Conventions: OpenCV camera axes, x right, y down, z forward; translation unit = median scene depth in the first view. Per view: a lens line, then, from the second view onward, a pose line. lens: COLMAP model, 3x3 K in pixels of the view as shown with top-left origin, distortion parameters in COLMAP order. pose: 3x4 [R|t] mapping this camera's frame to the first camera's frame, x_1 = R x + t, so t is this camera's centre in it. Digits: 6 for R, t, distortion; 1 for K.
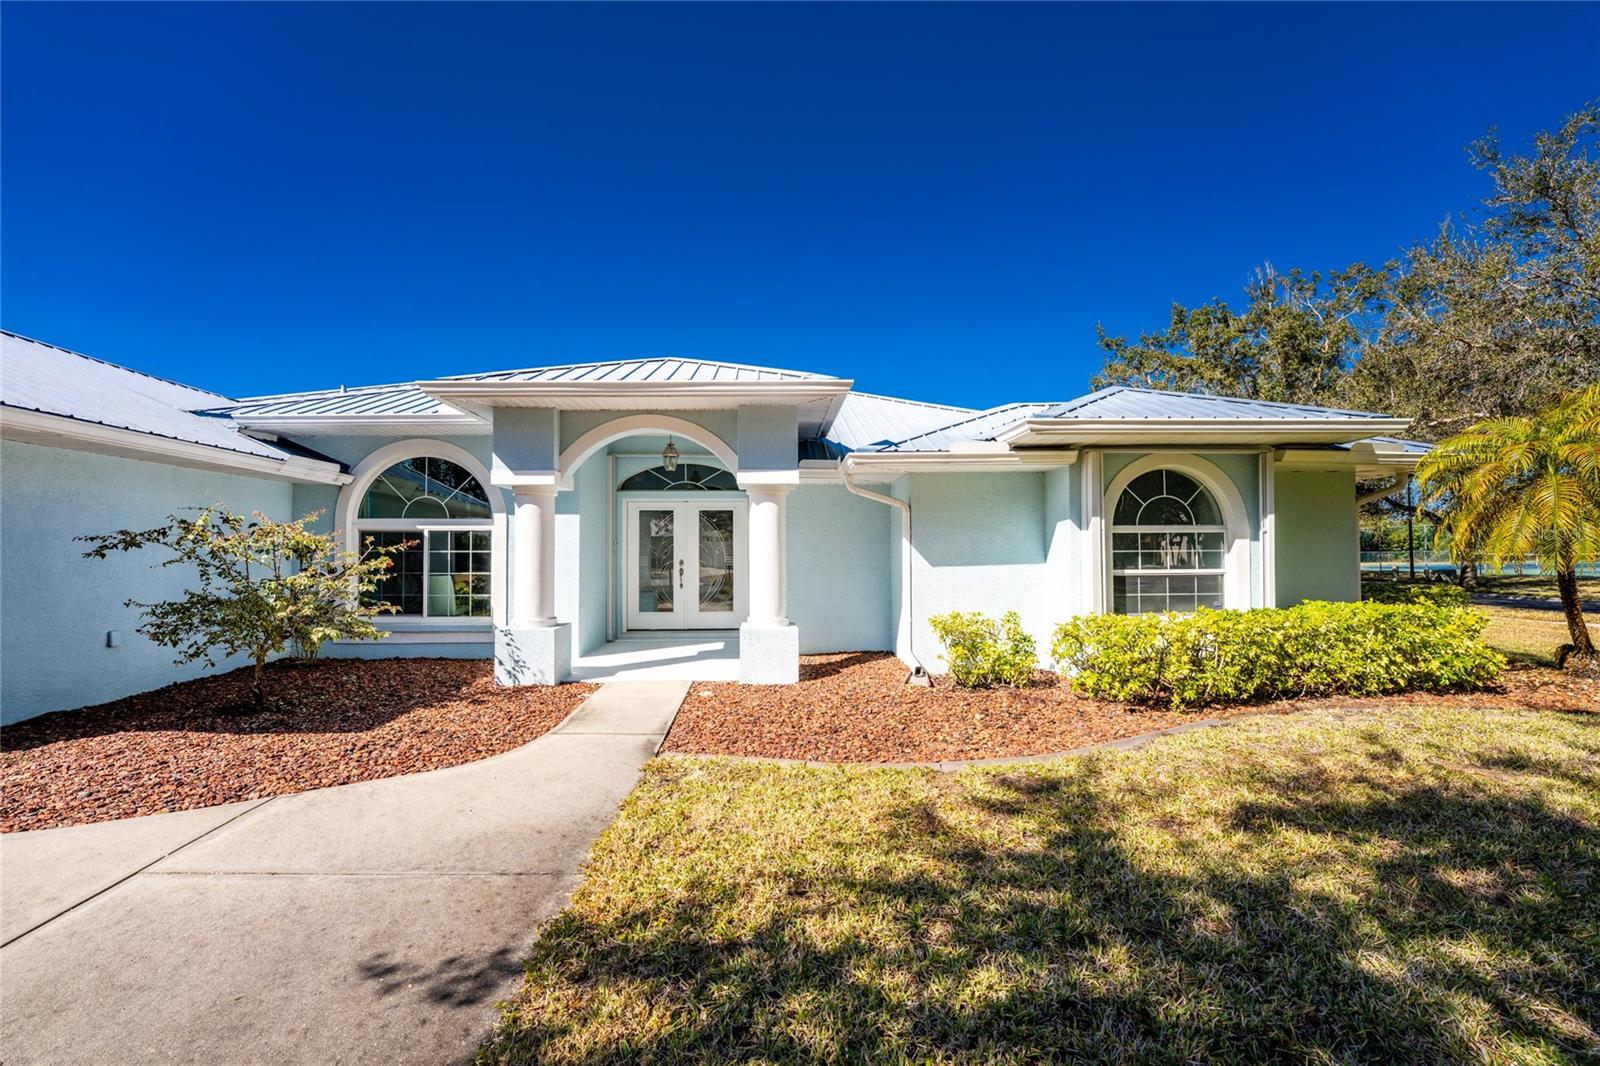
lens RADIAL K [[651.5, 0, 800.0], [0, 651.5, 533.0], [0, 0, 1]] dist [-0.022348, 0.000291]
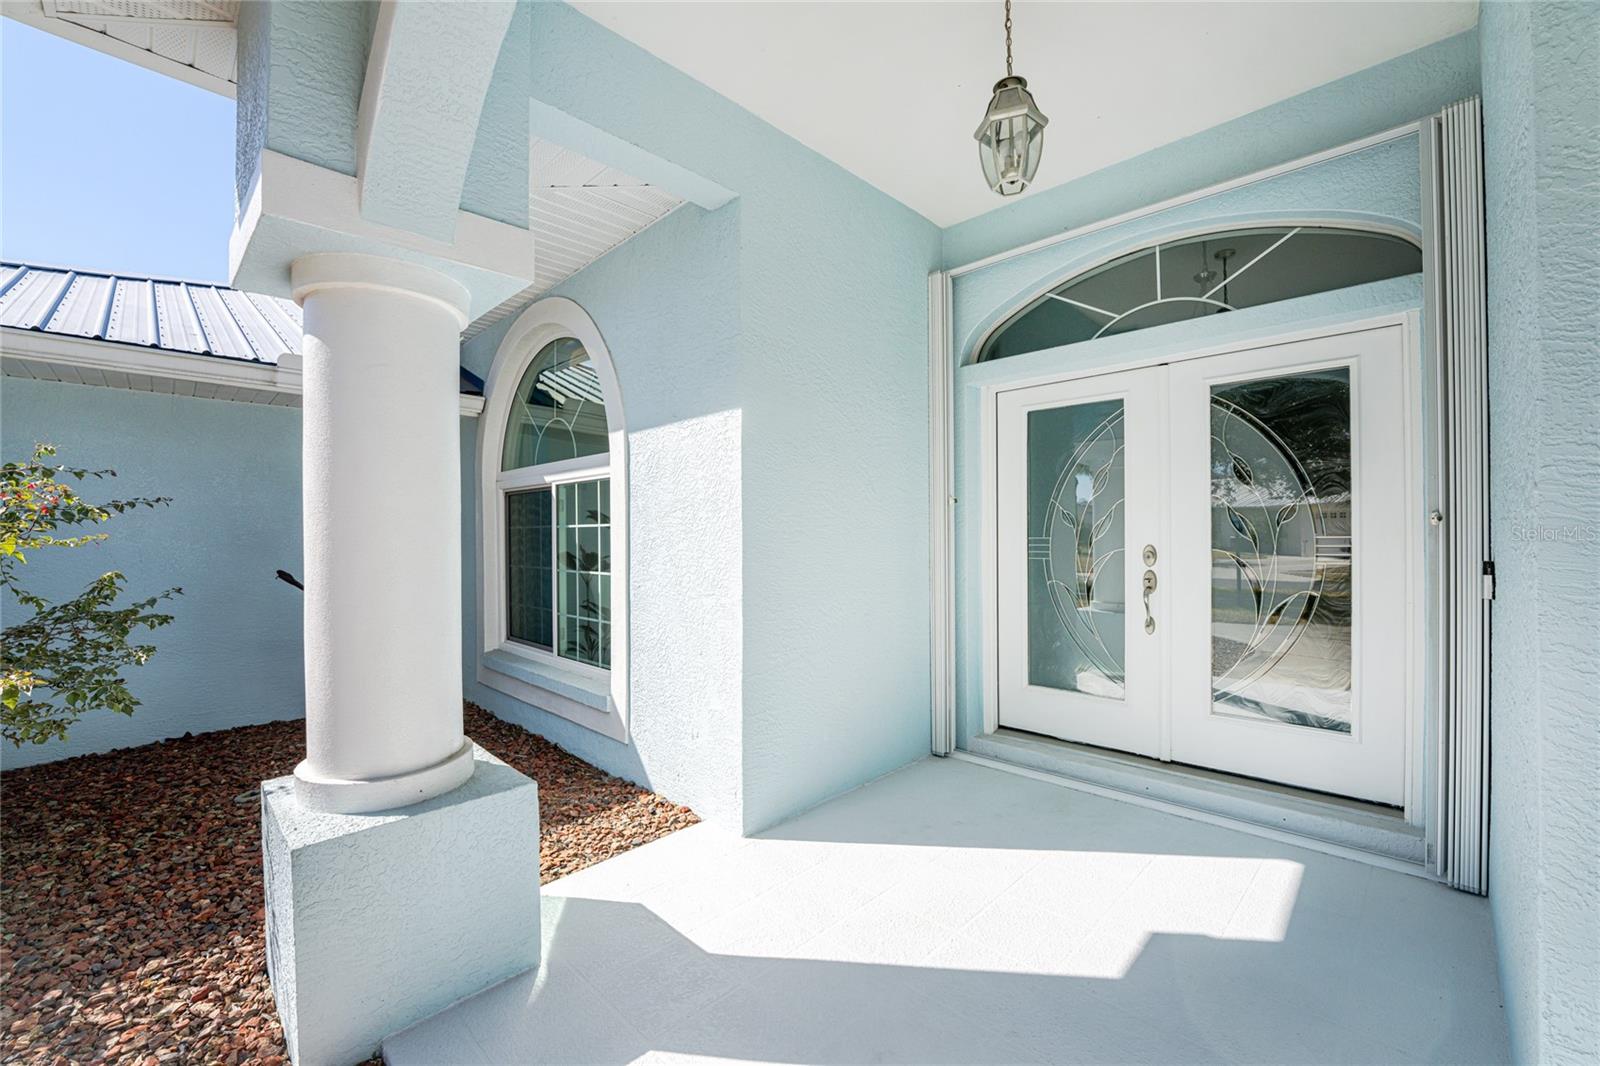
lens RADIAL K [[651.5, 0, 800.0], [0, 651.5, 533.0], [0, 0, 1]] dist [-0.022348, 0.000291]
pose [[0.690578, -0.004562, -0.723243, -0.068930], [0.027593, 0.999418, 0.020043, 0.023643], [0.722731, -0.033797, 0.690302, 0.658389]]
